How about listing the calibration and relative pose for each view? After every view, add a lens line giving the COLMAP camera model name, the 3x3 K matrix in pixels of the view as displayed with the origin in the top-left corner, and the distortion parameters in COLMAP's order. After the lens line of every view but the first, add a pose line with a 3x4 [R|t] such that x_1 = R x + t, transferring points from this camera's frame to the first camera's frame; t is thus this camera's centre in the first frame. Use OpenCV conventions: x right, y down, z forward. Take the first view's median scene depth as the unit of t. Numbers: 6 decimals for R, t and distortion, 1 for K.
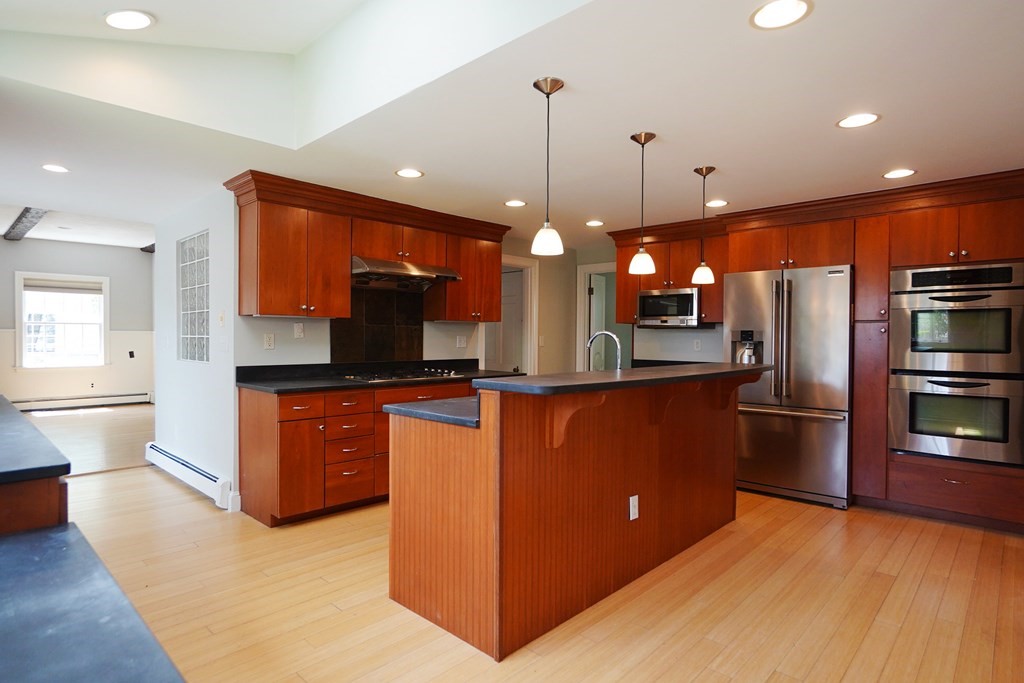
lens RADIAL K [[553.4, 0, 507.6], [0, 553.4, 342.9], [0, 0, 1]] dist [0.002431, 0.000366]
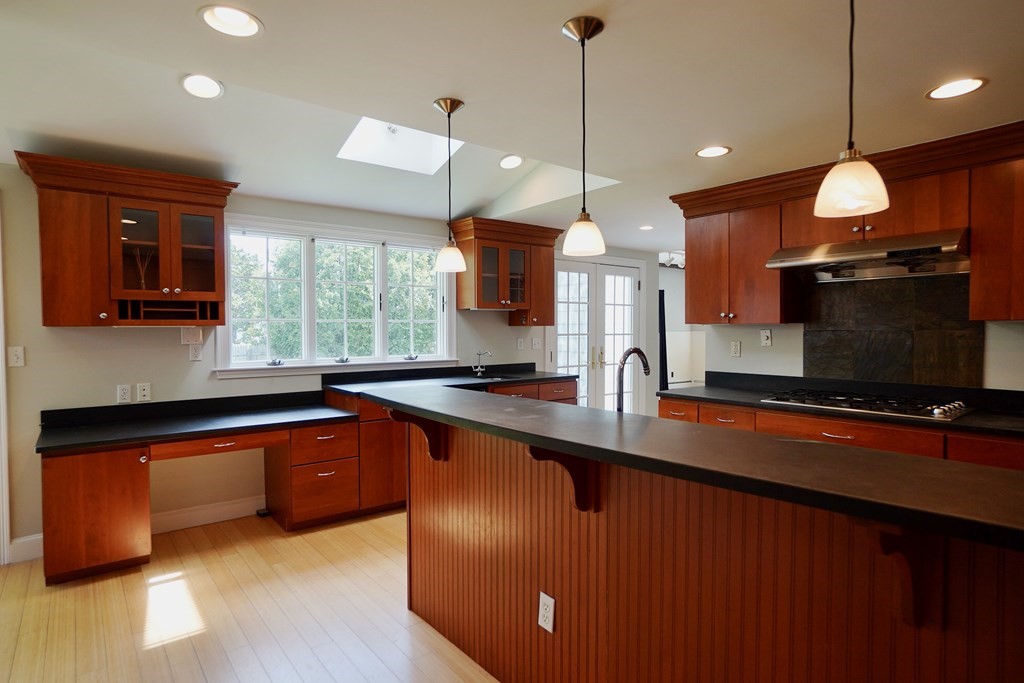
lens RADIAL K [[553.4, 0, 510.1], [0, 553.4, 342.5], [0, 0, 1]] dist [0.002431, 0.000366]
pose [[-0.130172, 0.015515, -0.991370, 0.624205], [-0.010558, 0.999799, 0.017034, -0.027325], [0.991435, 0.012685, -0.129982, 0.725625]]
